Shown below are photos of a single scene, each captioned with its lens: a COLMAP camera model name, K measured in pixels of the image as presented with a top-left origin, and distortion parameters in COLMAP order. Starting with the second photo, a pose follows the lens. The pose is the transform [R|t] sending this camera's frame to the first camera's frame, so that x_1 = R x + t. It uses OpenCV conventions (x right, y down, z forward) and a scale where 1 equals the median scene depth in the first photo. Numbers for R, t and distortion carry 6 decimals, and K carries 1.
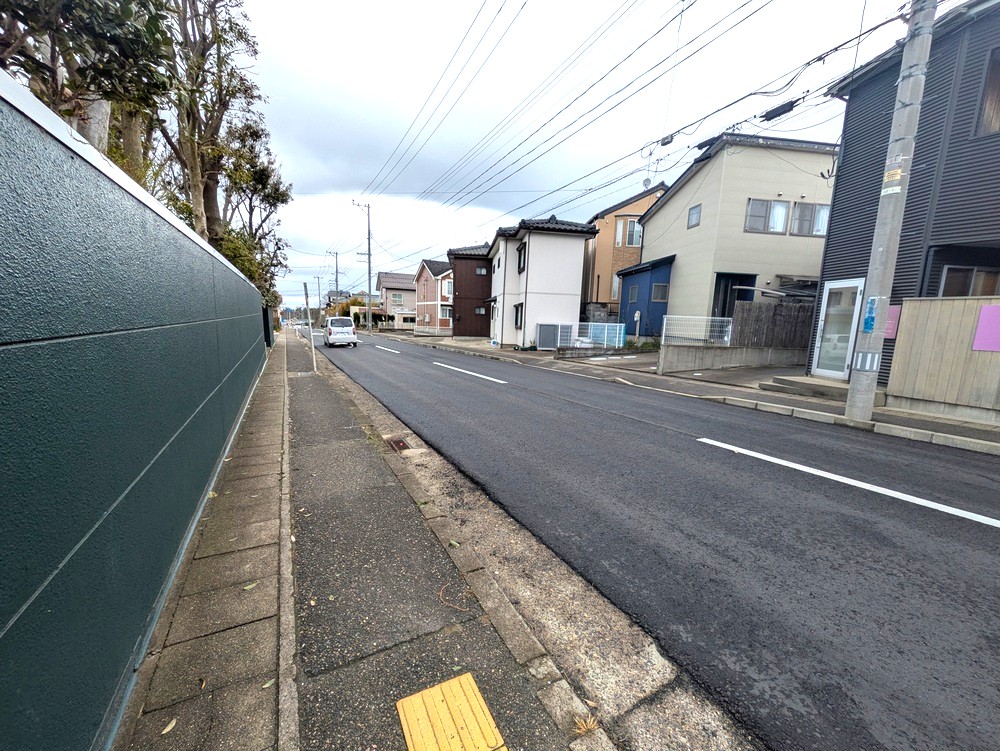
lens RADIAL K [[400.6, 0, 500.0], [0, 400.6, 375.5], [0, 0, 1]] dist [-0.001071, -0.000240]
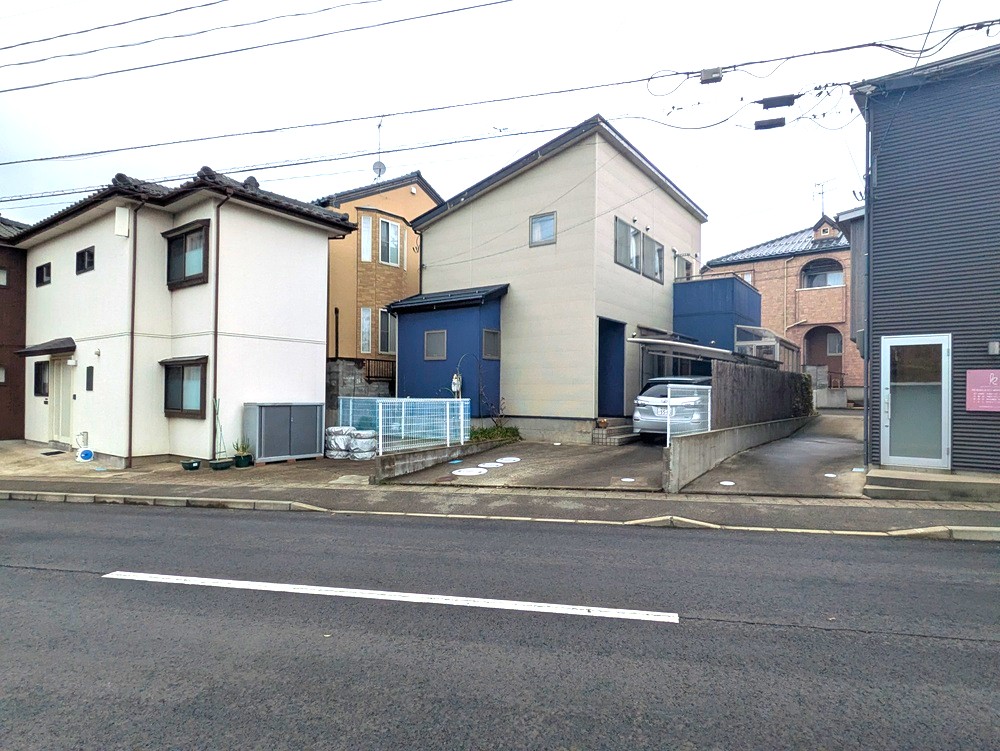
lens RADIAL K [[562.6, 0, 500.0], [0, 562.6, 375.5], [0, 0, 1]] dist [0.000620, -0.000892]
pose [[0.661483, -0.006980, 0.749928, -0.187865], [0.120723, 0.987907, -0.097290, -0.066699], [-0.740180, 0.154889, 0.654326, 0.388223]]
